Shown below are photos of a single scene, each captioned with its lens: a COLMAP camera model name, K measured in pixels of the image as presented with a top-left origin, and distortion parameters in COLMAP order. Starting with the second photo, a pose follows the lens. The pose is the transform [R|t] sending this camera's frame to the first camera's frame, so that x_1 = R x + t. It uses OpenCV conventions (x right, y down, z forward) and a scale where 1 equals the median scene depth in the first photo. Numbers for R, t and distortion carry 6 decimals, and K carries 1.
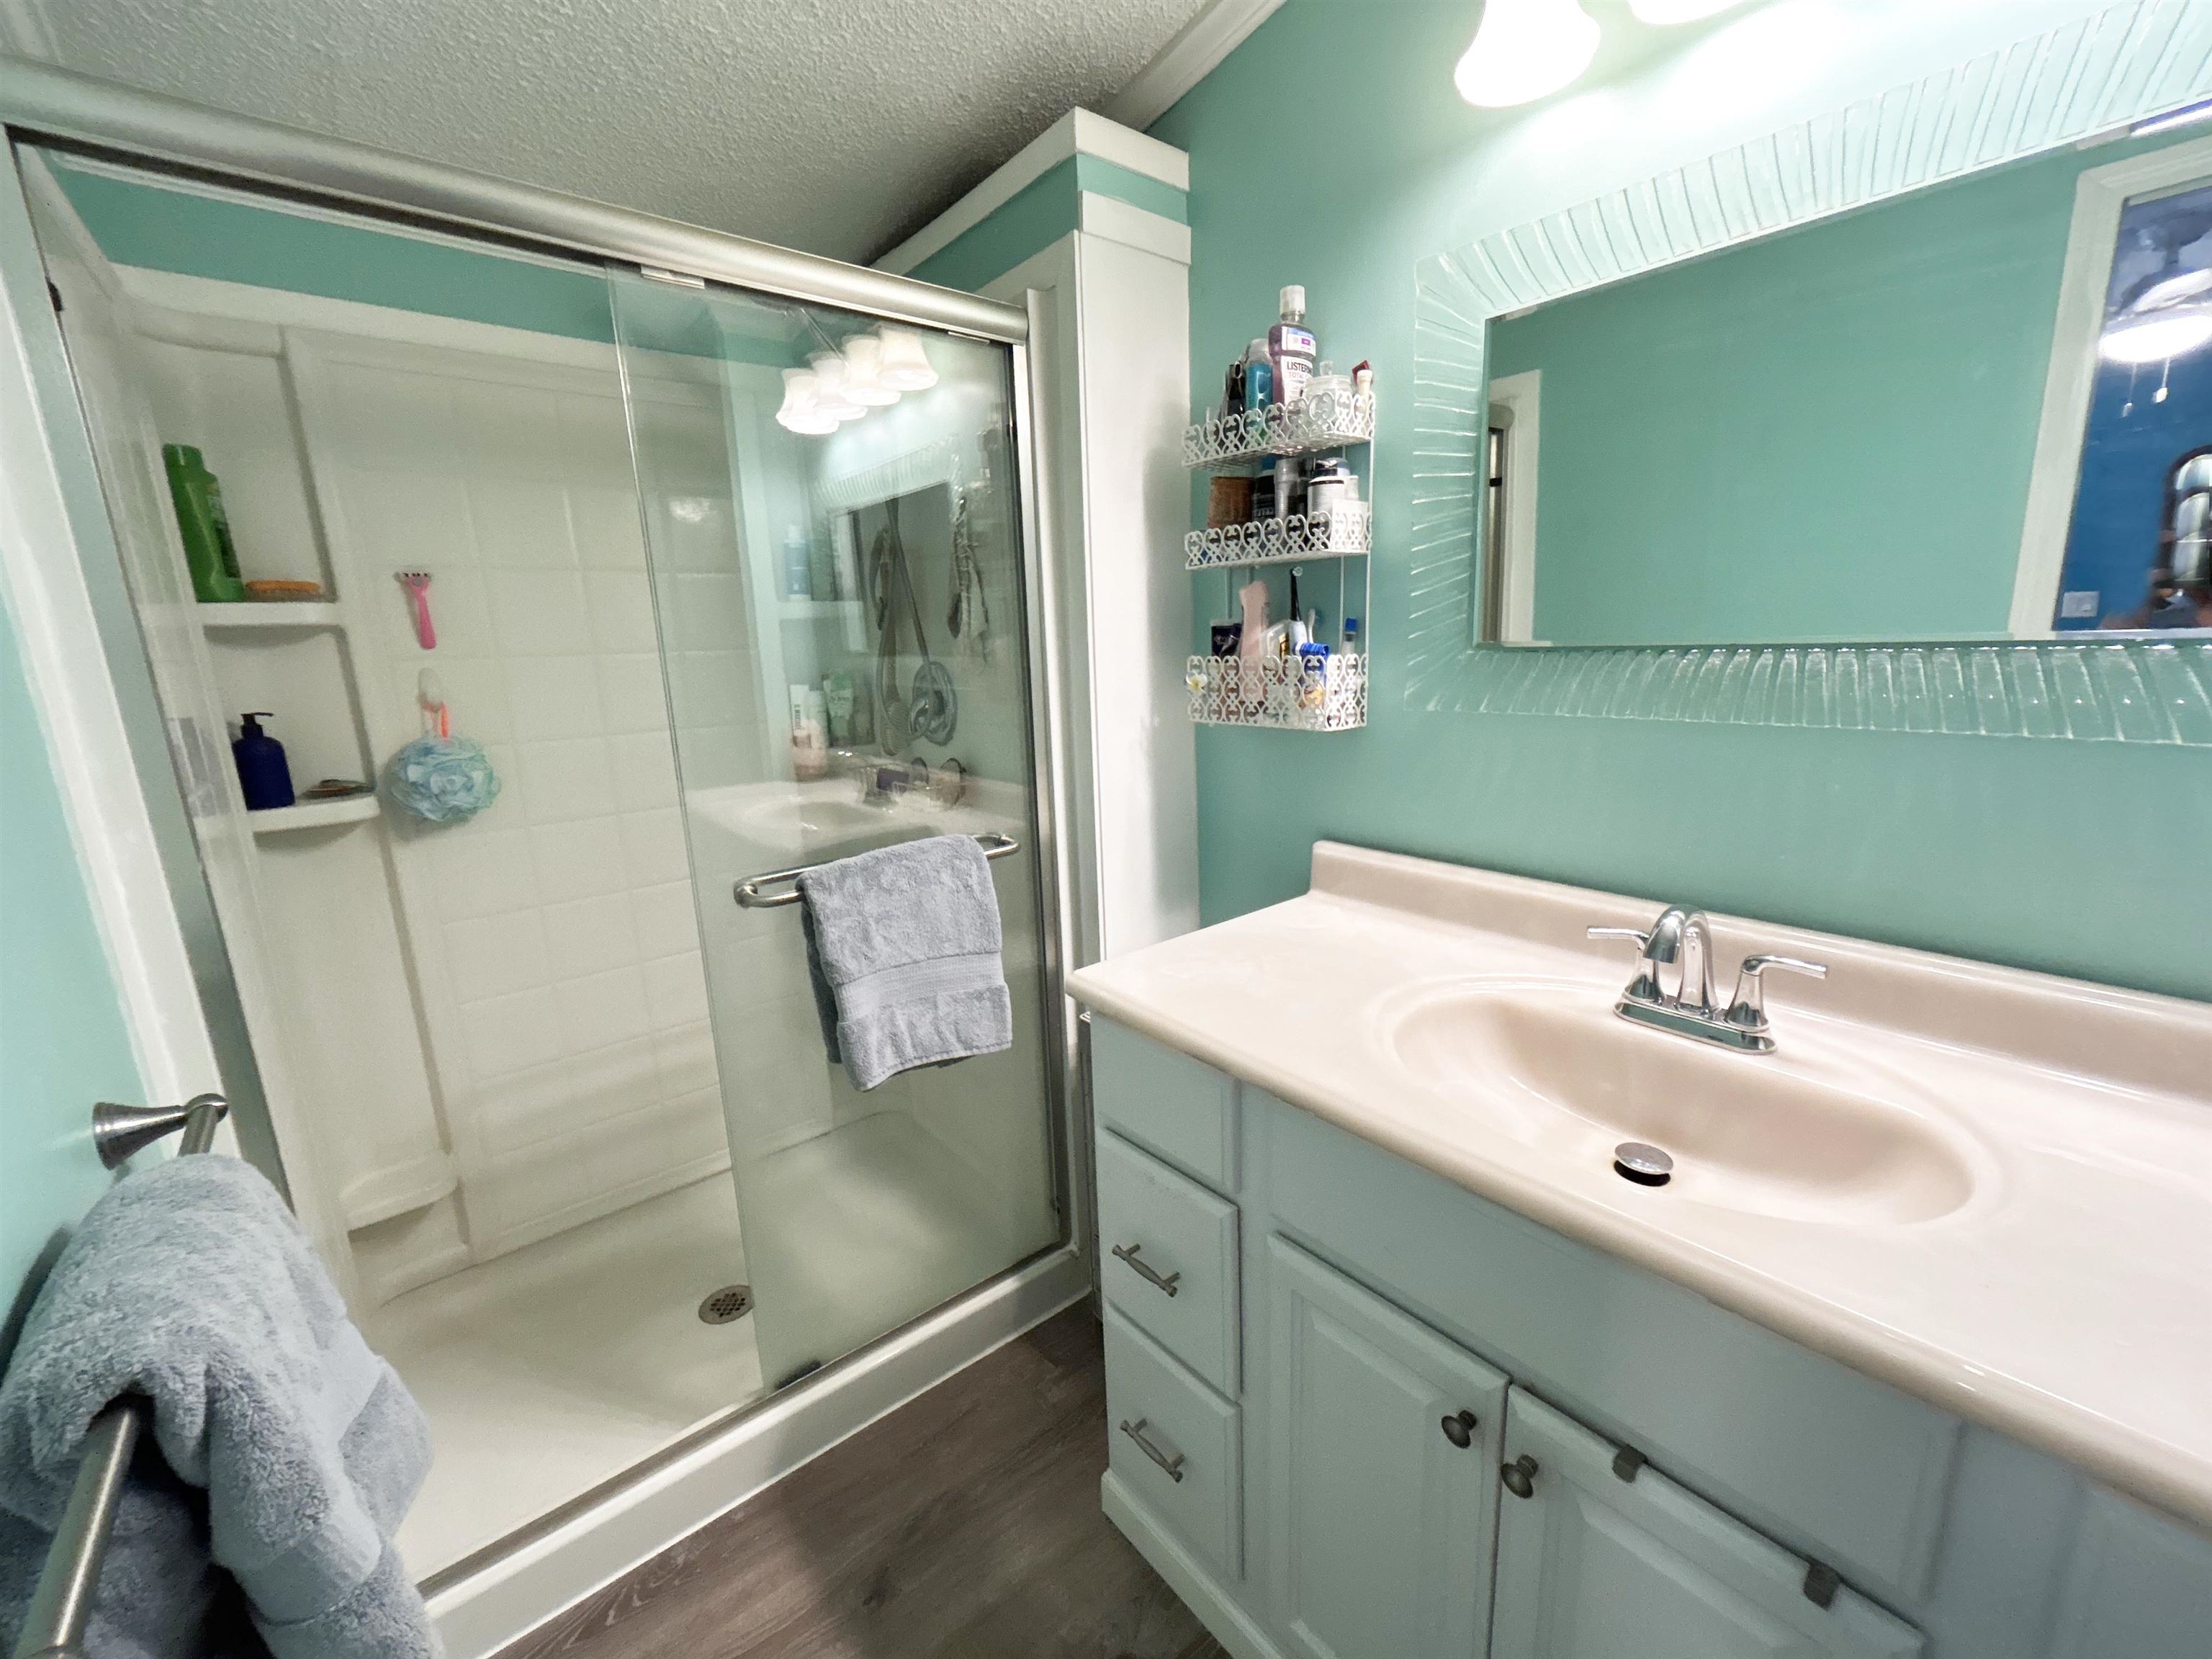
lens RADIAL K [[906.6, 0, 1096.9], [0, 906.6, 835.7], [0, 0, 1]] dist [-0.003465, 0.004117]
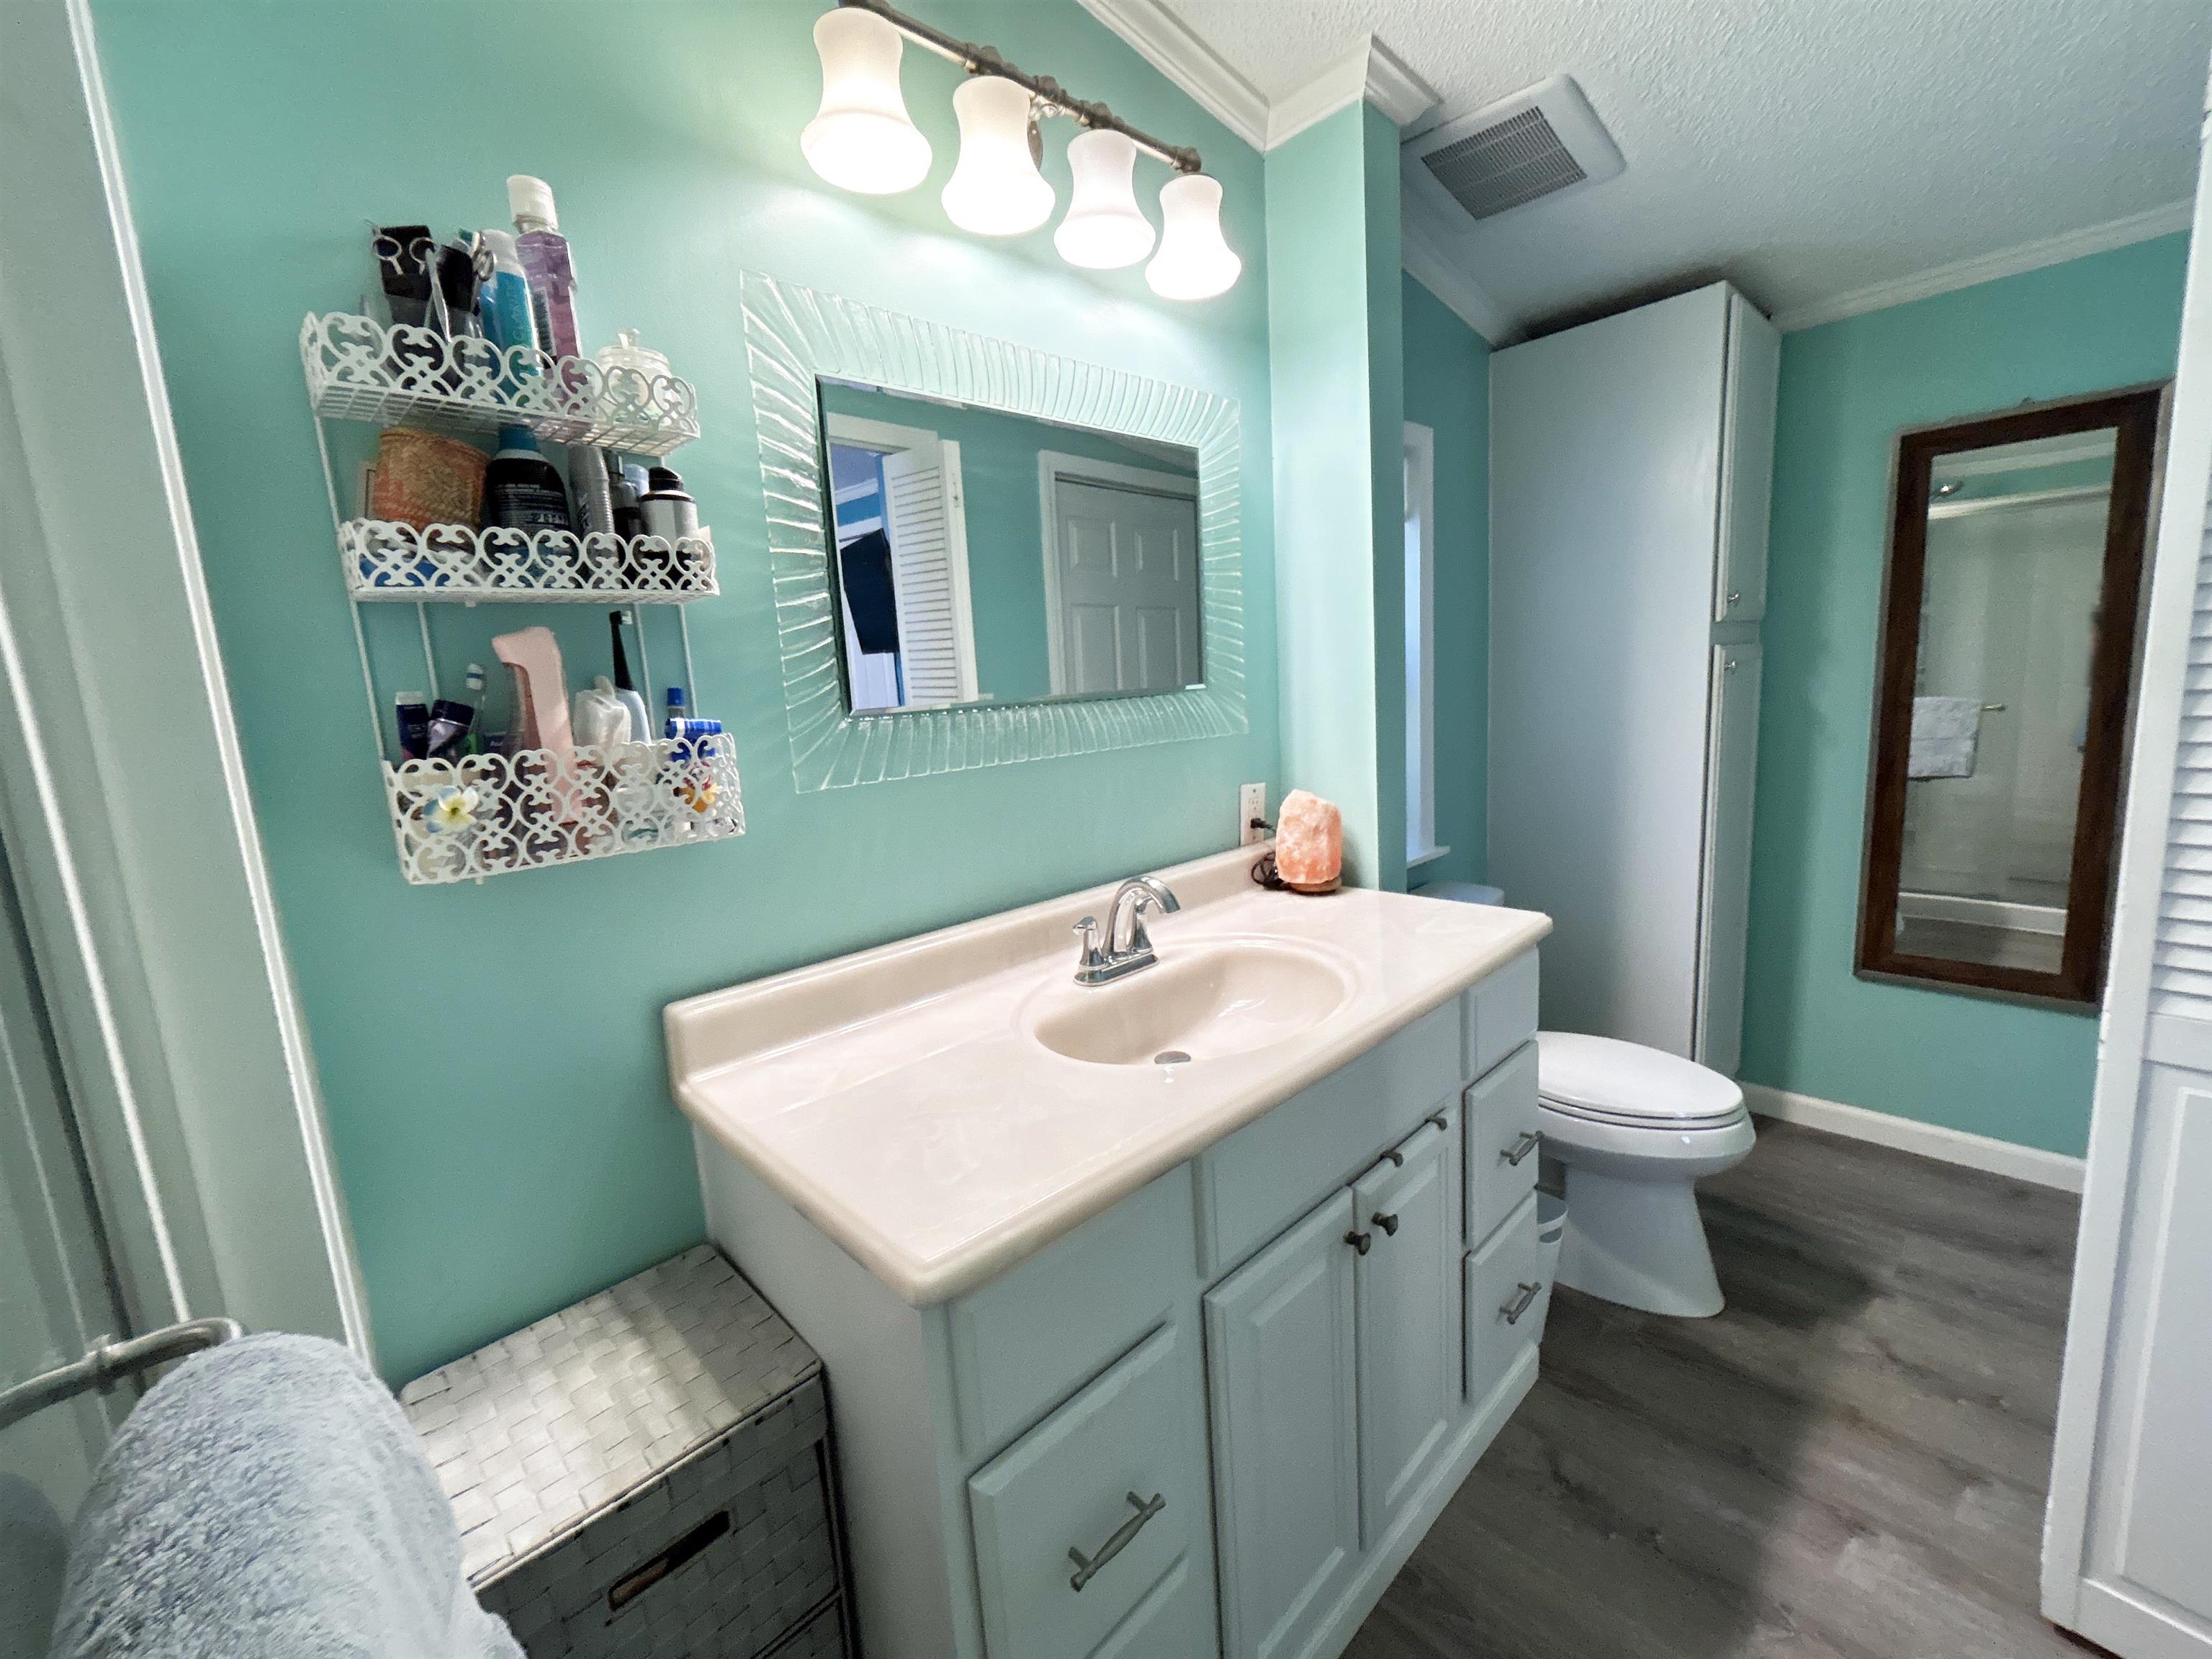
lens RADIAL K [[892.9, 0, 1107.1], [0, 892.9, 812.4], [0, 0, 1]] dist [-0.000478, -0.000026]
pose [[-0.091606, -0.112161, 0.989459, -0.471897], [0.273563, 0.952572, 0.133306, -0.142049], [-0.957482, 0.282891, -0.056578, 0.723203]]
